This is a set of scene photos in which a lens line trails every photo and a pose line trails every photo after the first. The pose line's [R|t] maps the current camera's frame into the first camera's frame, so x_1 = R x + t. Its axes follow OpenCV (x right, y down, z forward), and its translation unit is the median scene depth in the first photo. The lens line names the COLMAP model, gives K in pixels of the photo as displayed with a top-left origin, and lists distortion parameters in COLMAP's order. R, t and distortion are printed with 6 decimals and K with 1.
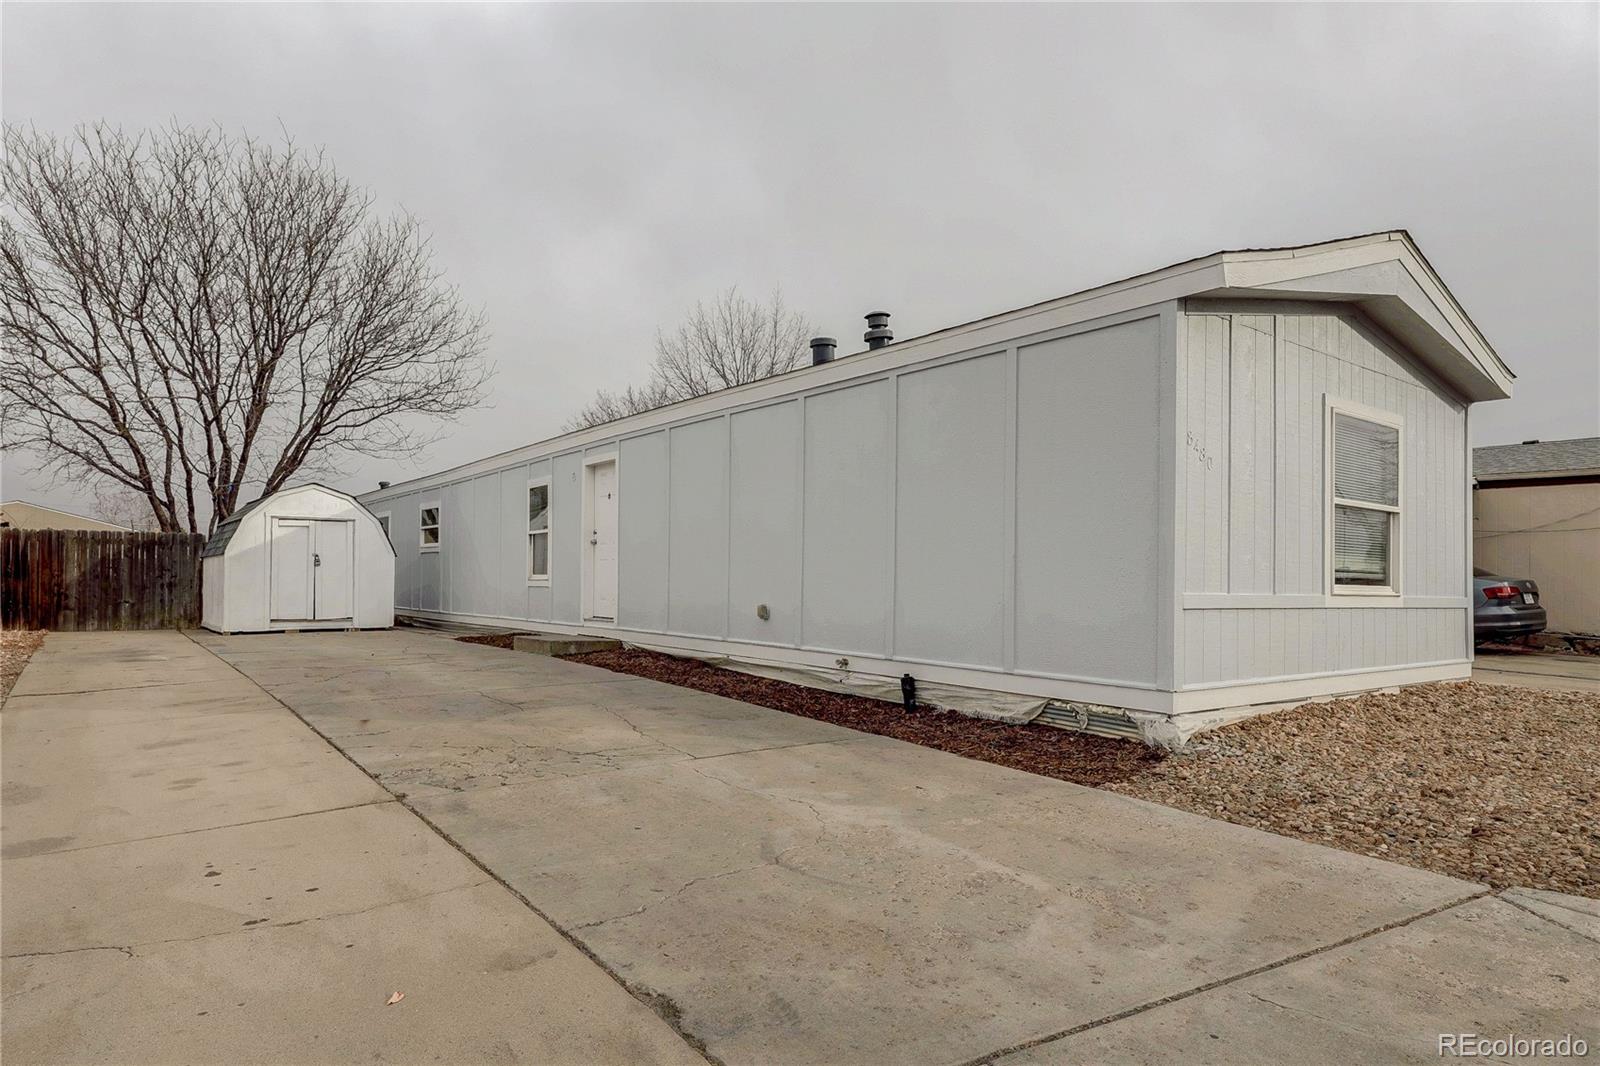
lens RADIAL K [[876.6, 0, 769.8], [0, 876.6, 575.9], [0, 0, 1]] dist [0.001572, -0.000125]
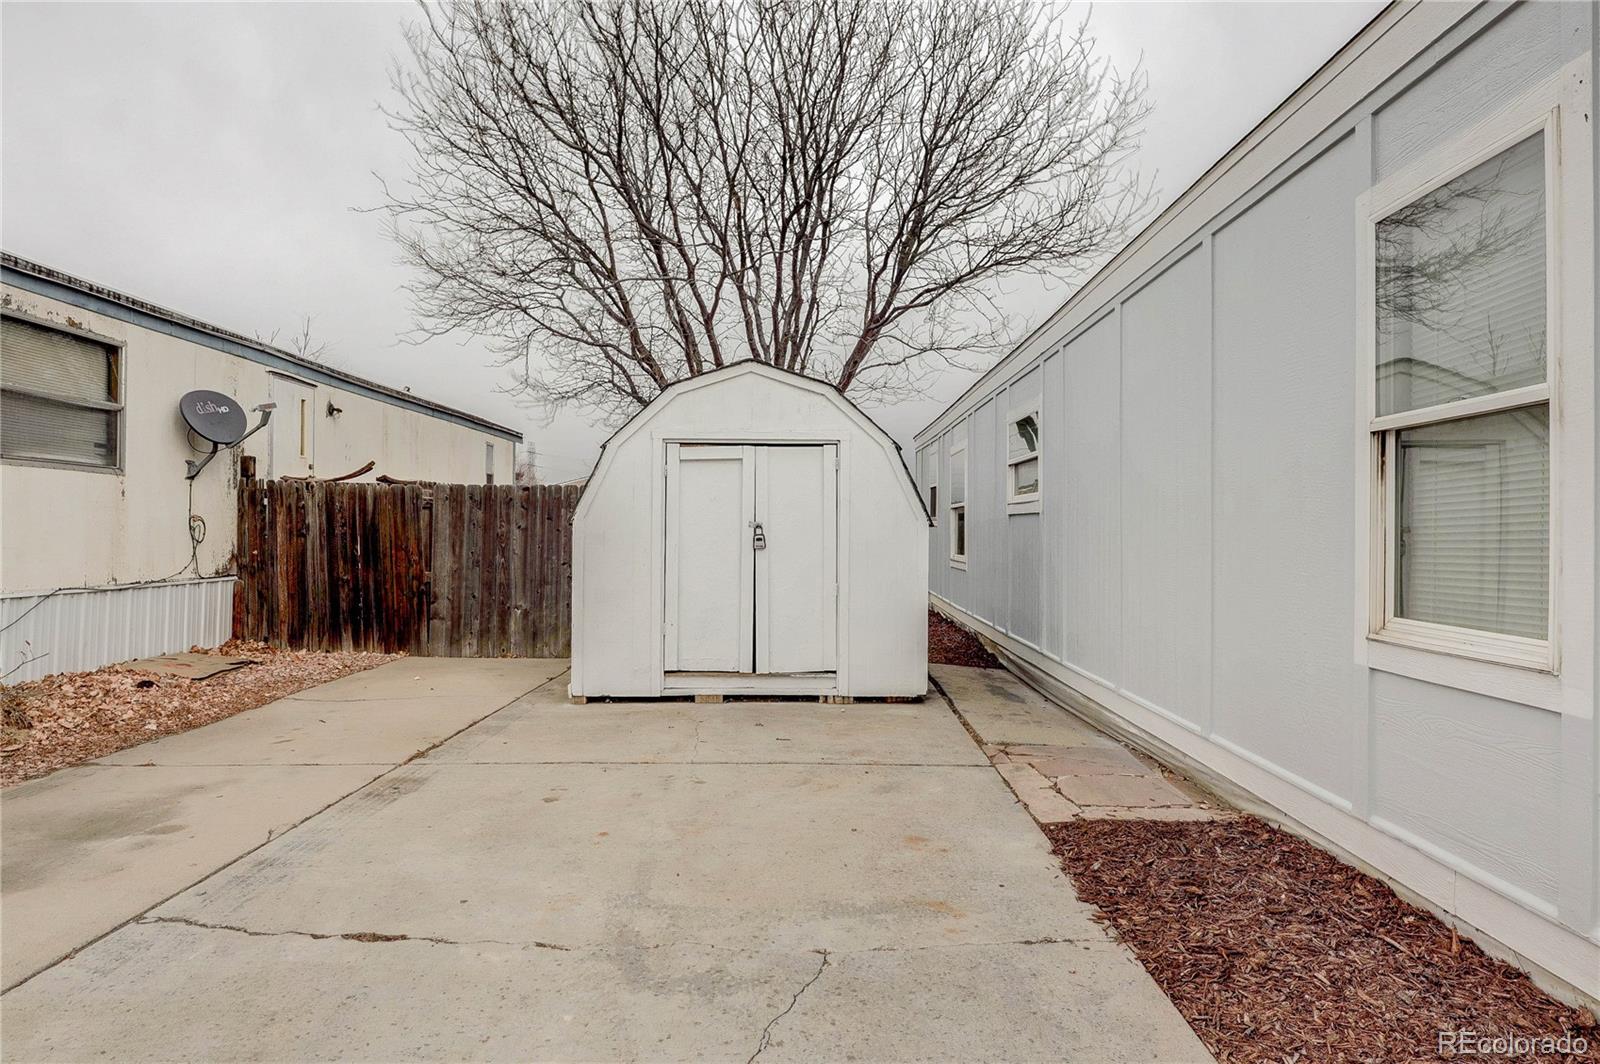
lens RADIAL K [[972.7, 0, 794.9], [0, 972.7, 527.9], [0, 0, 1]] dist [0.004462, -0.003675]
pose [[0.796803, -0.003003, -0.604232, -0.476667], [-0.001456, 0.999975, -0.006890, -0.043480], [0.604237, 0.006370, 0.796779, 1.418964]]
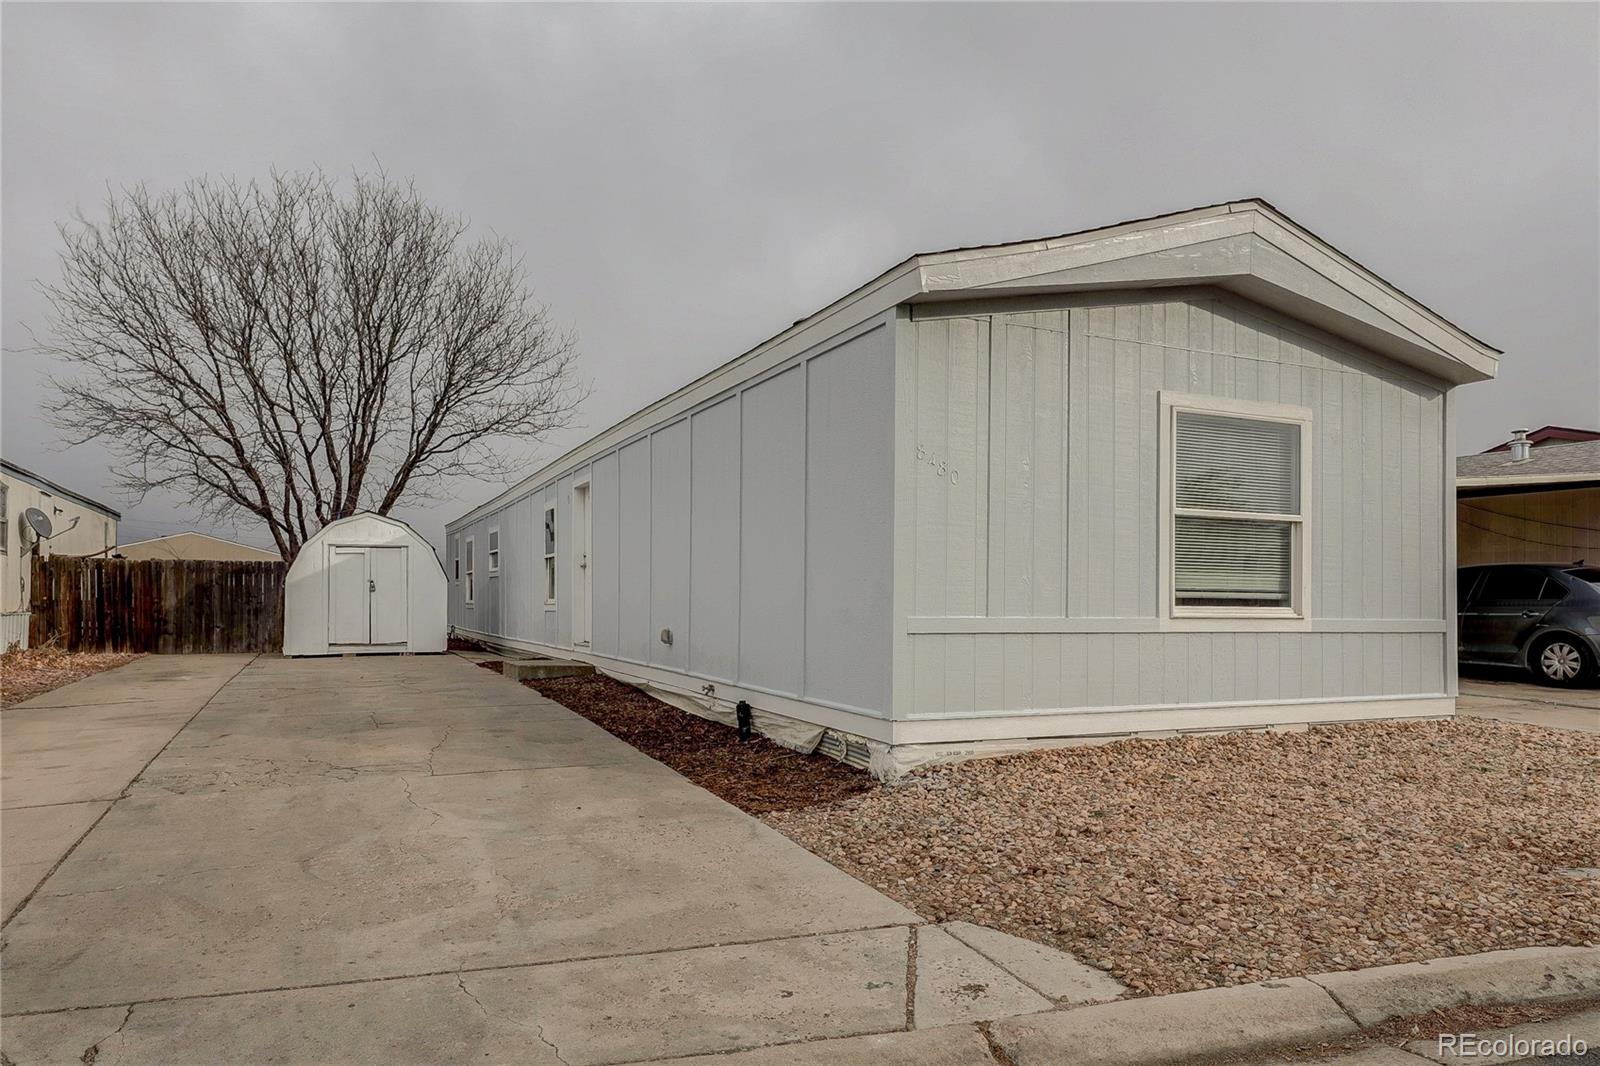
lens RADIAL K [[972.7, 0, 774.4], [0, 972.7, 595.3], [0, 0, 1]] dist [0.004462, -0.003675]
pose [[0.978415, -0.007470, -0.206515, 0.407180], [0.006944, 0.999971, -0.003272, -0.000497], [0.206534, 0.001767, 0.978438, -0.039895]]
